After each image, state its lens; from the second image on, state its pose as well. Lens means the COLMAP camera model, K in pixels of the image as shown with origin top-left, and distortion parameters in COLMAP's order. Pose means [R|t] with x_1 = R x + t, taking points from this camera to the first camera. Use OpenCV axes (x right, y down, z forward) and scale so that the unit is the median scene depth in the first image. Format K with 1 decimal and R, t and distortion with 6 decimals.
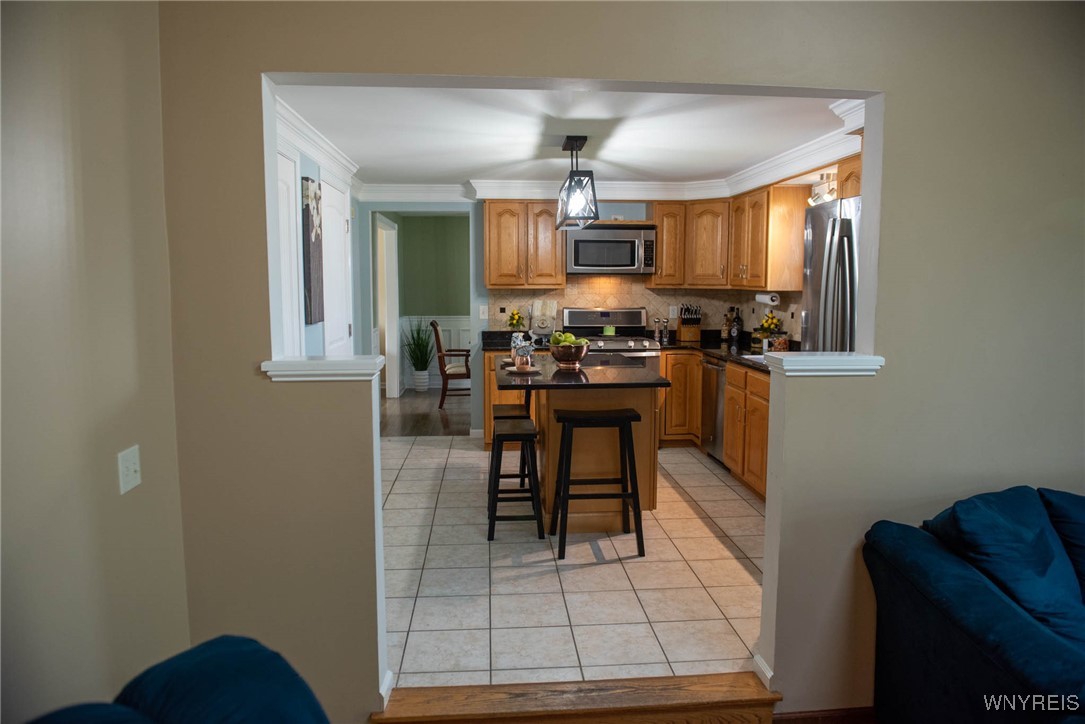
lens RADIAL K [[739.2, 0, 542.0], [0, 739.2, 363.0], [0, 0, 1]] dist [-0.048494, -0.005734]
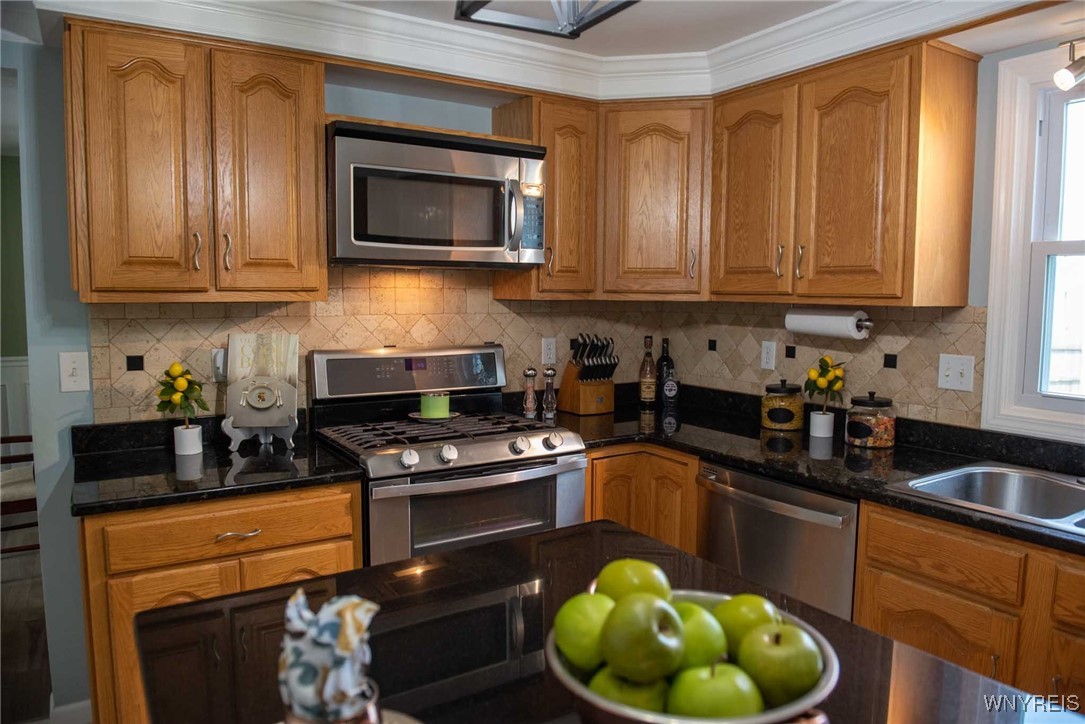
lens RADIAL K [[739.2, 0, 551.2], [0, 739.2, 361.8], [0, 0, 1]] dist [-0.048494, -0.005734]
pose [[0.879981, -0.039442, 0.473368, -0.043406], [0.046482, 0.998914, -0.003177, -0.062906], [-0.472729, 0.024799, 0.880859, 0.611445]]
